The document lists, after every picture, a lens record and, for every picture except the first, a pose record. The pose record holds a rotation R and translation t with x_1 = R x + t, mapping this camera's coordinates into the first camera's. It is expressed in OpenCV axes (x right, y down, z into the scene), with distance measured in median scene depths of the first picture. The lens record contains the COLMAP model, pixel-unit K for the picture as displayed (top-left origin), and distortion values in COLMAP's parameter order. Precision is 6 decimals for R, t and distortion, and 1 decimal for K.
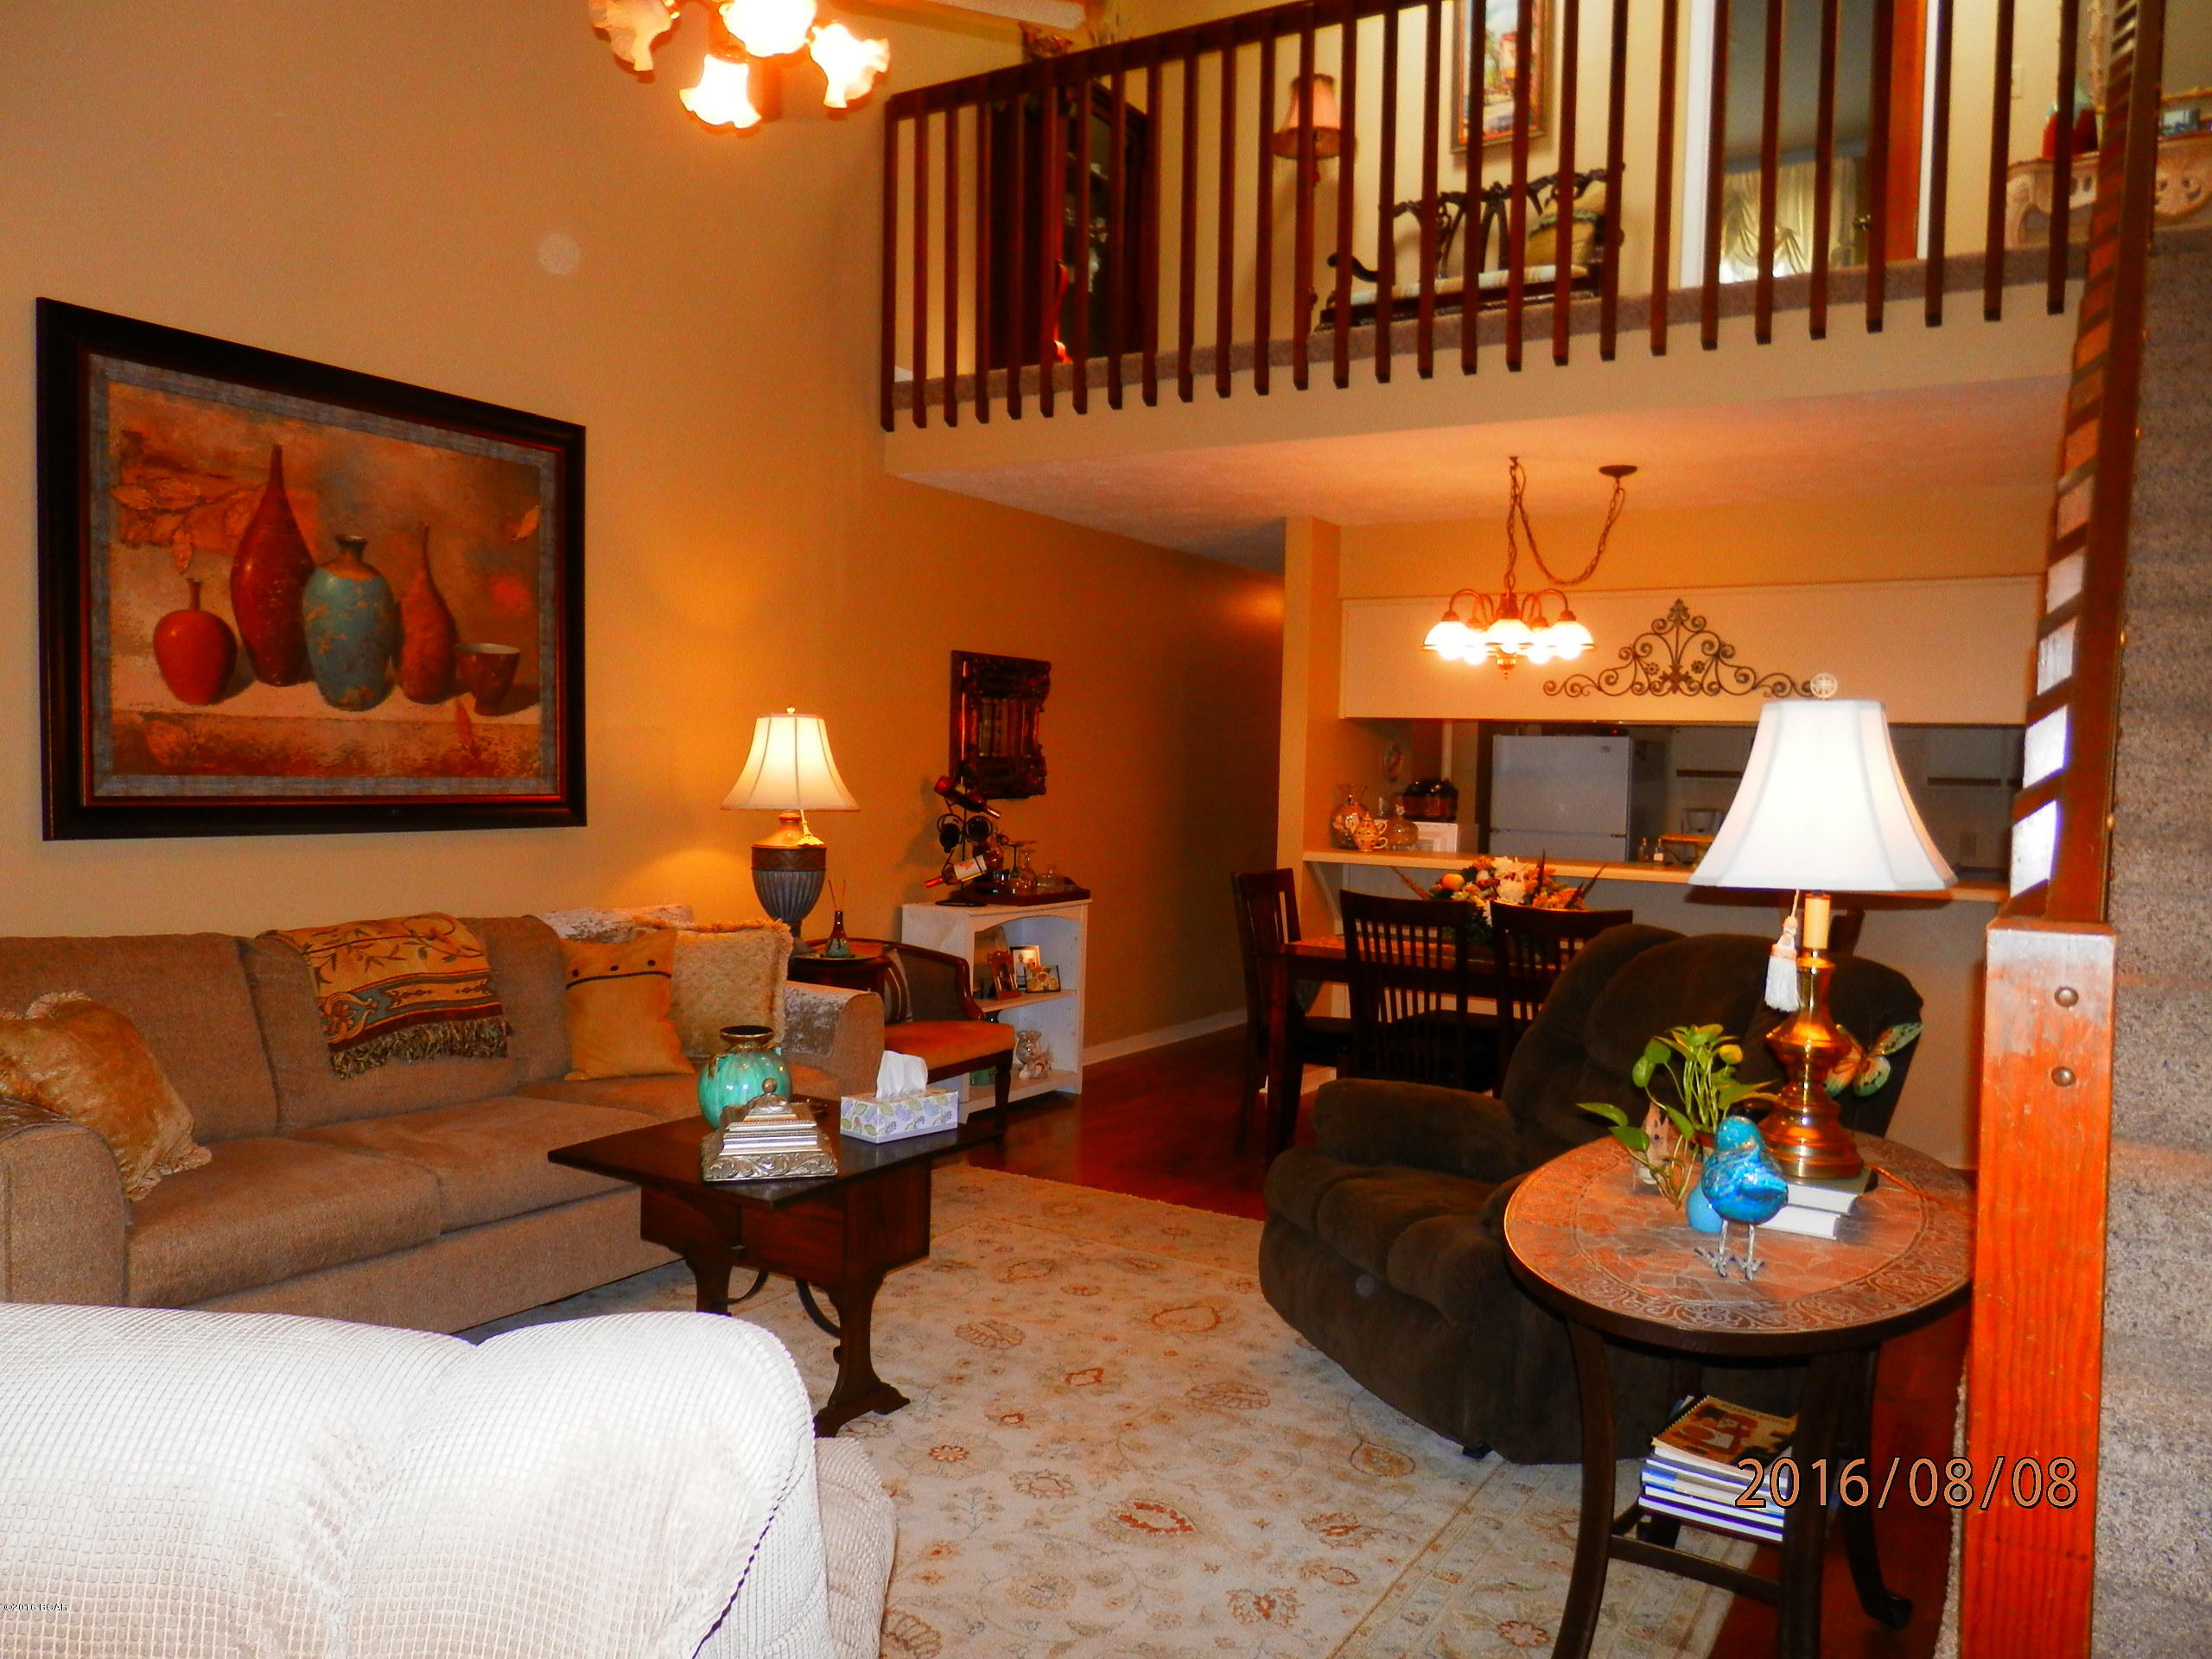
lens RADIAL K [[1648.2, 0, 1108.2], [0, 1648.2, 822.7], [0, 0, 1]] dist [0.004937, 0.006756]
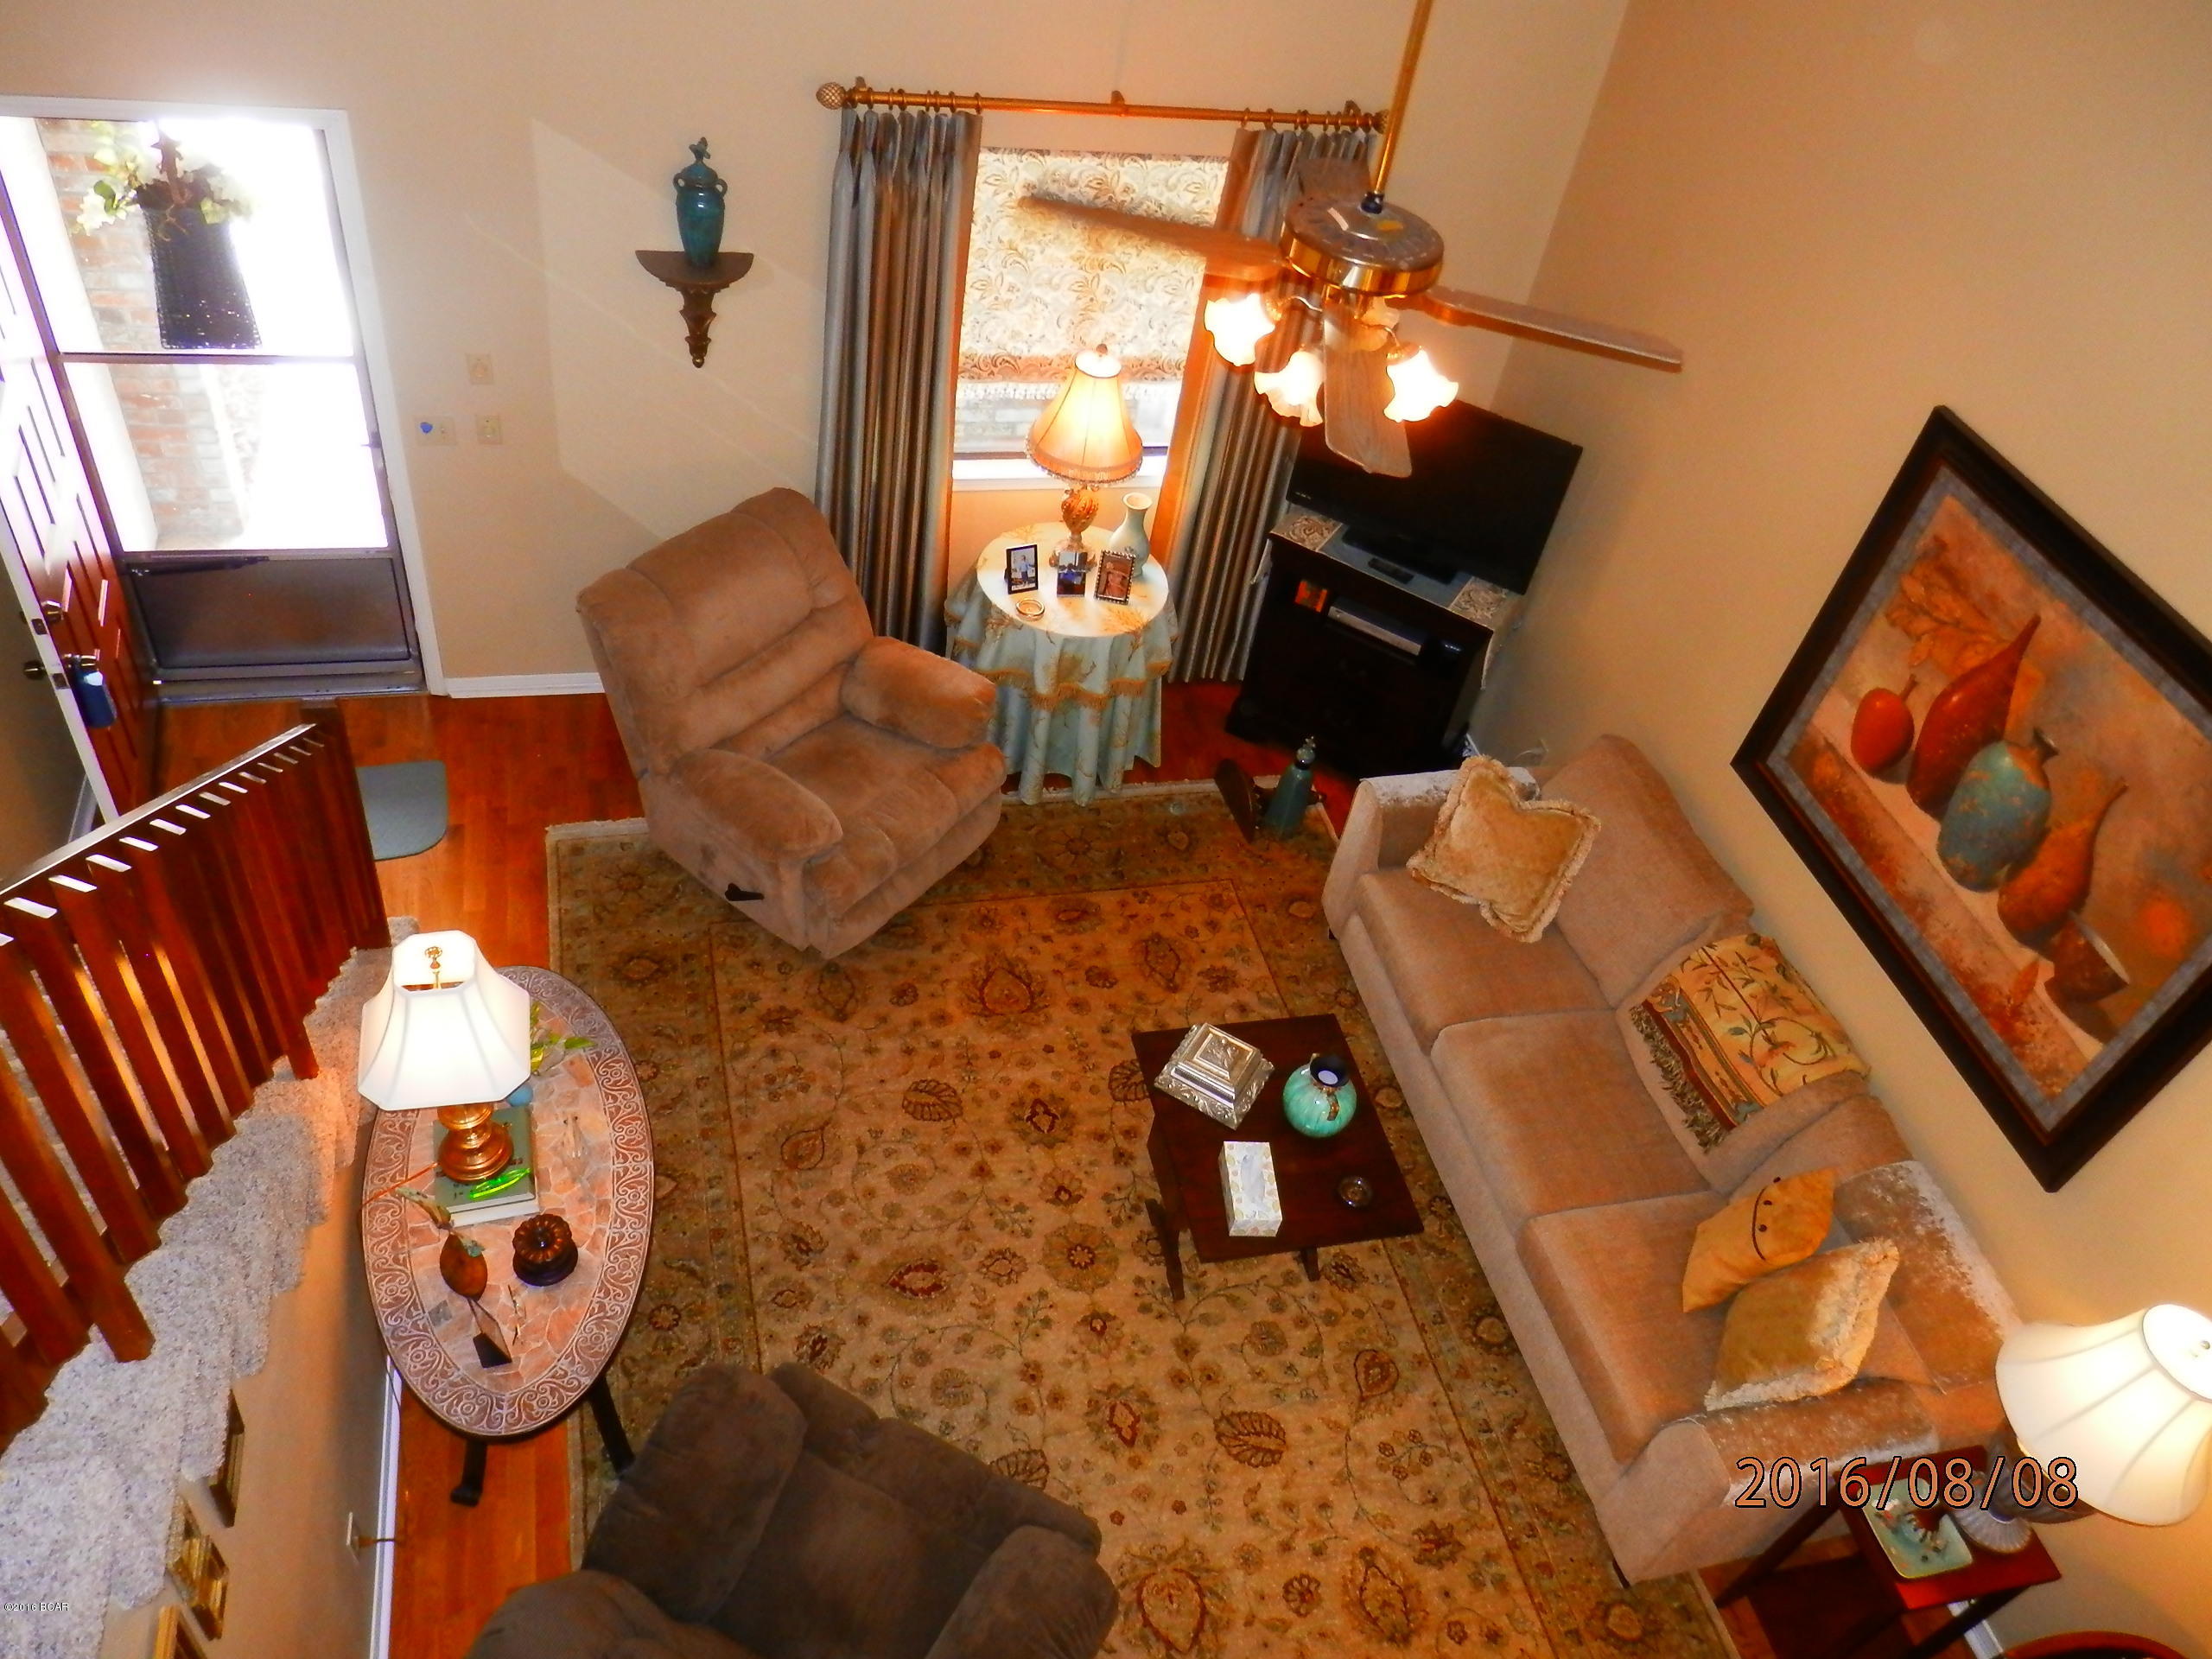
lens RADIAL K [[1648.2, 0, 1094.5], [0, 1648.2, 833.5], [0, 0, 1]] dist [0.004937, 0.006756]
pose [[-0.693286, 0.405175, -0.595976, 0.408387], [-0.186571, 0.697880, 0.691488, -0.591269], [0.696093, 0.590591, -0.408236, 0.926483]]
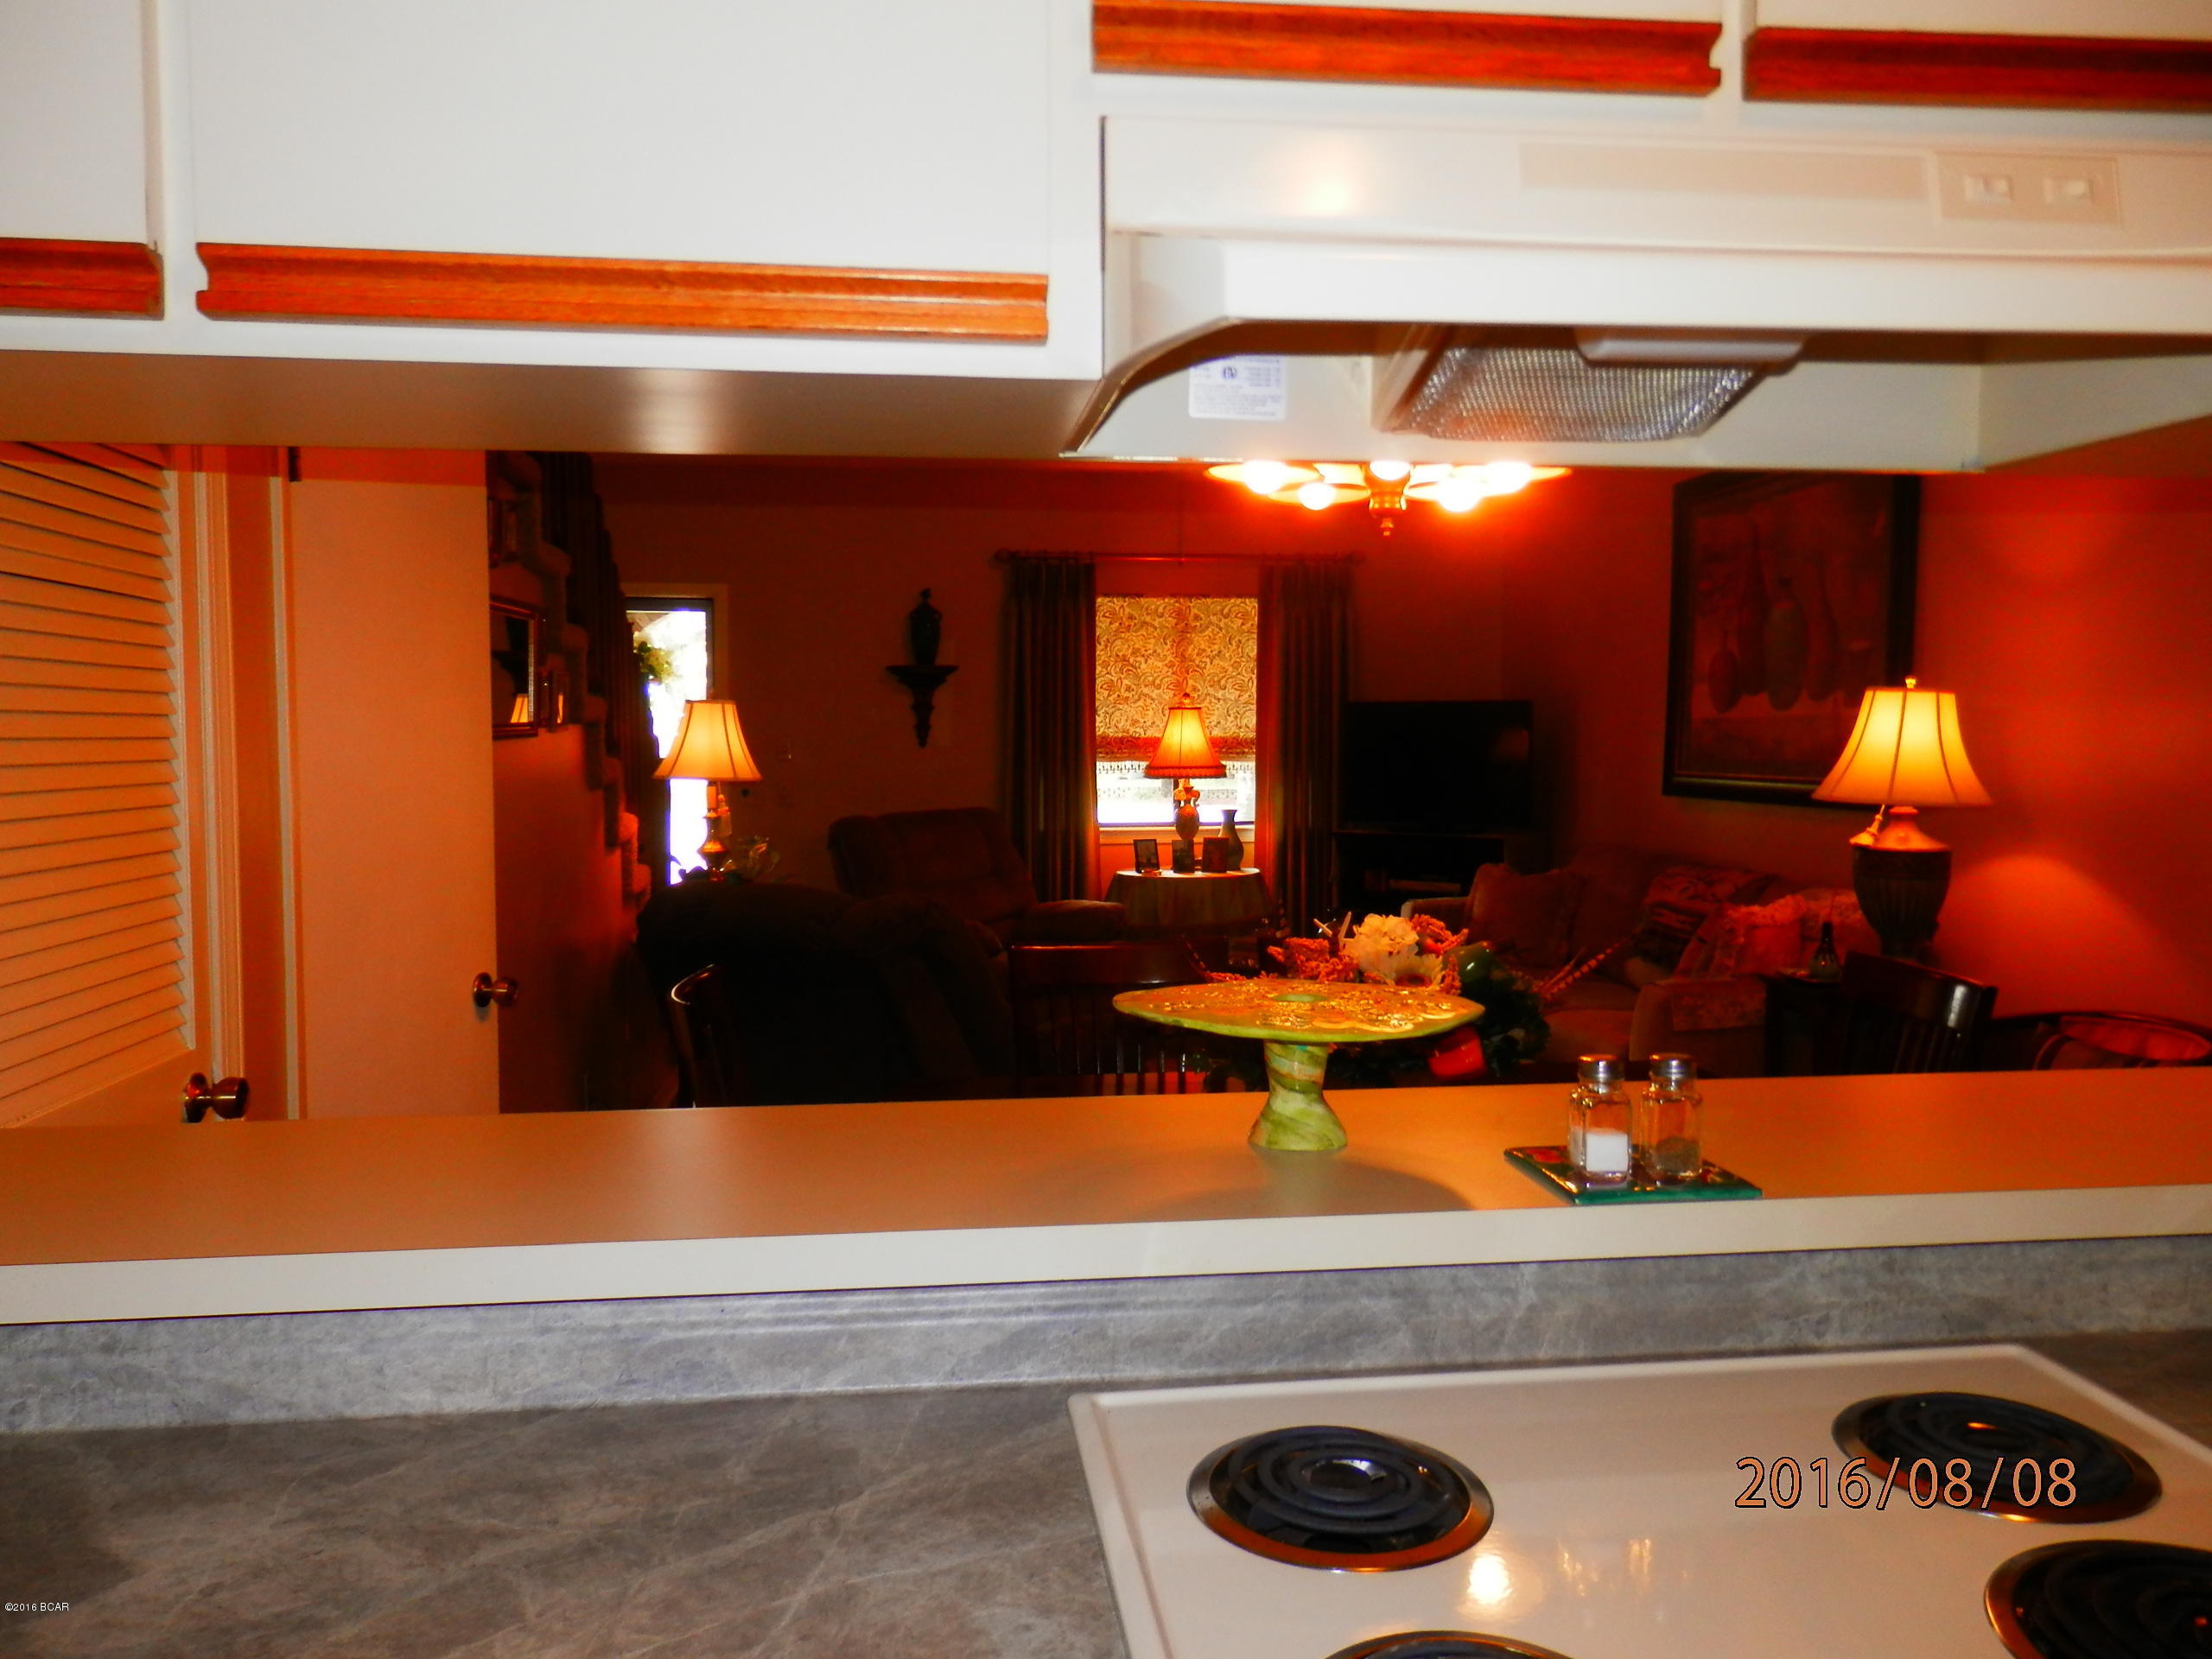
lens RADIAL K [[1648.2, 0, 1109.2], [0, 1648.2, 816.8], [0, 0, 1]] dist [0.004937, 0.006756]
pose [[-0.782908, 0.001289, -0.622136, 0.687822], [-0.048596, 0.996816, 0.063220, -0.036182], [0.620237, 0.079729, -0.780352, 1.519341]]
